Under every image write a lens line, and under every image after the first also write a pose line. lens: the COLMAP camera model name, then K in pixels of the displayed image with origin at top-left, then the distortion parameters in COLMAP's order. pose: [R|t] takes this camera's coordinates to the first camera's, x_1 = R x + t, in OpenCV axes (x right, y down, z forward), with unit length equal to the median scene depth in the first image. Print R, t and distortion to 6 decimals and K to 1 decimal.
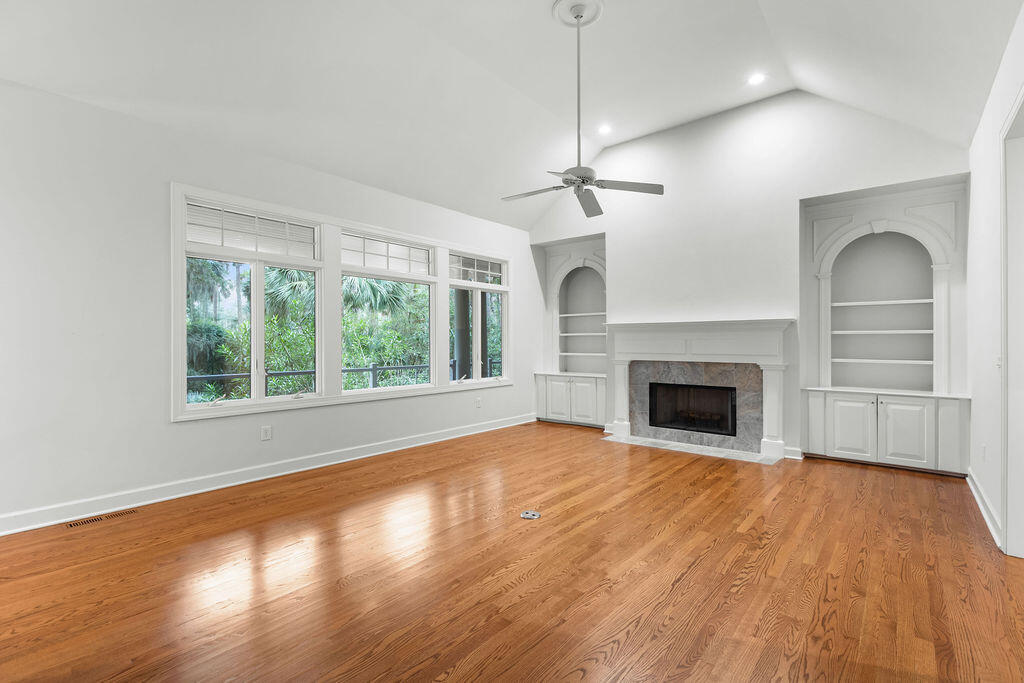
lens RADIAL K [[465.2, 0, 511.0], [0, 465.2, 344.6], [0, 0, 1]] dist [0.001435, 0.000103]
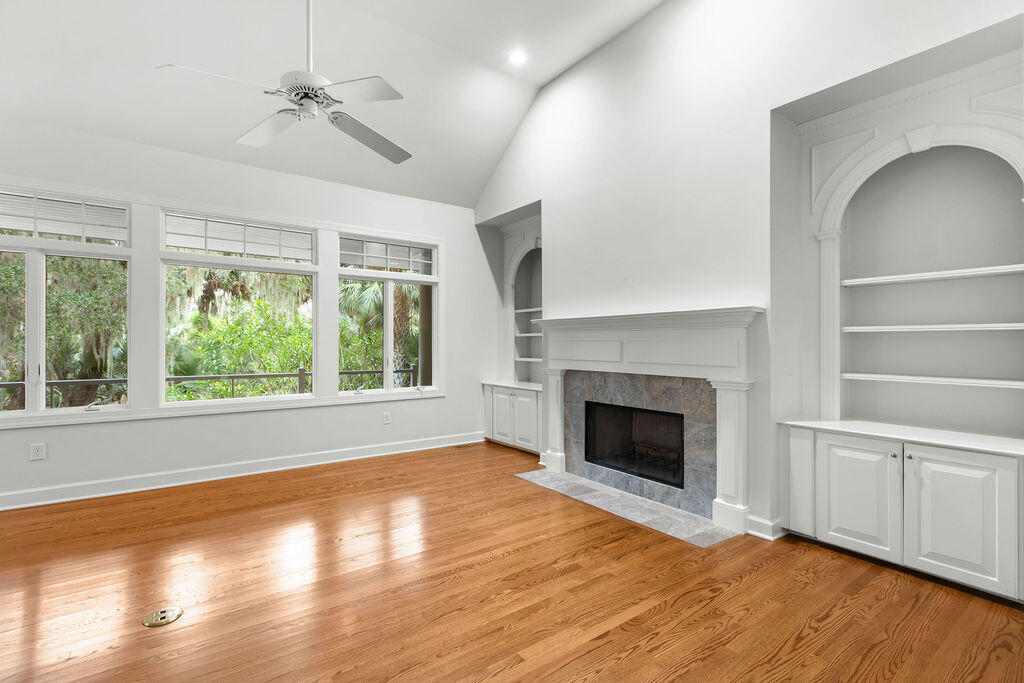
lens RADIAL K [[465.2, 0, 511.0], [0, 465.2, 344.6], [0, 0, 1]] dist [0.001435, 0.000103]
pose [[0.970381, 0.002095, -0.241571, 0.392561], [-0.002889, 0.999992, -0.002934, -0.003387], [0.241563, 0.003545, 0.970379, 0.295809]]
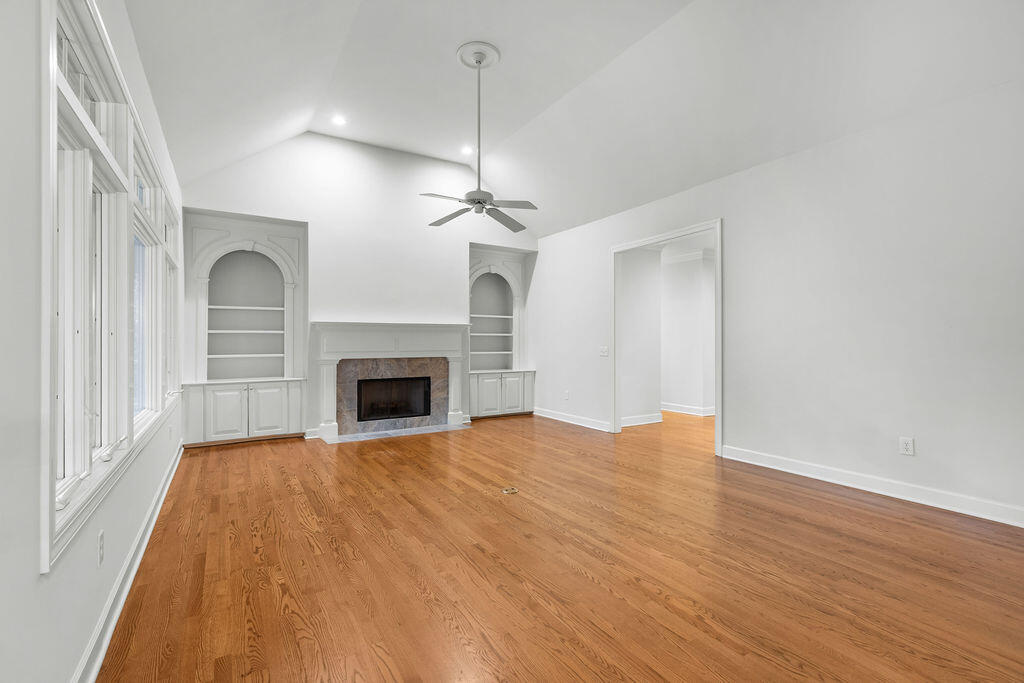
lens RADIAL K [[464.1, 0, 514.7], [0, 464.1, 337.9], [0, 0, 1]] dist [0.000899, 0.000048]
pose [[0.310043, 0.005785, 0.950705, -0.630259], [0.005474, 0.999954, -0.007870, -0.001877], [-0.950707, 0.007644, 0.309997, 0.376632]]
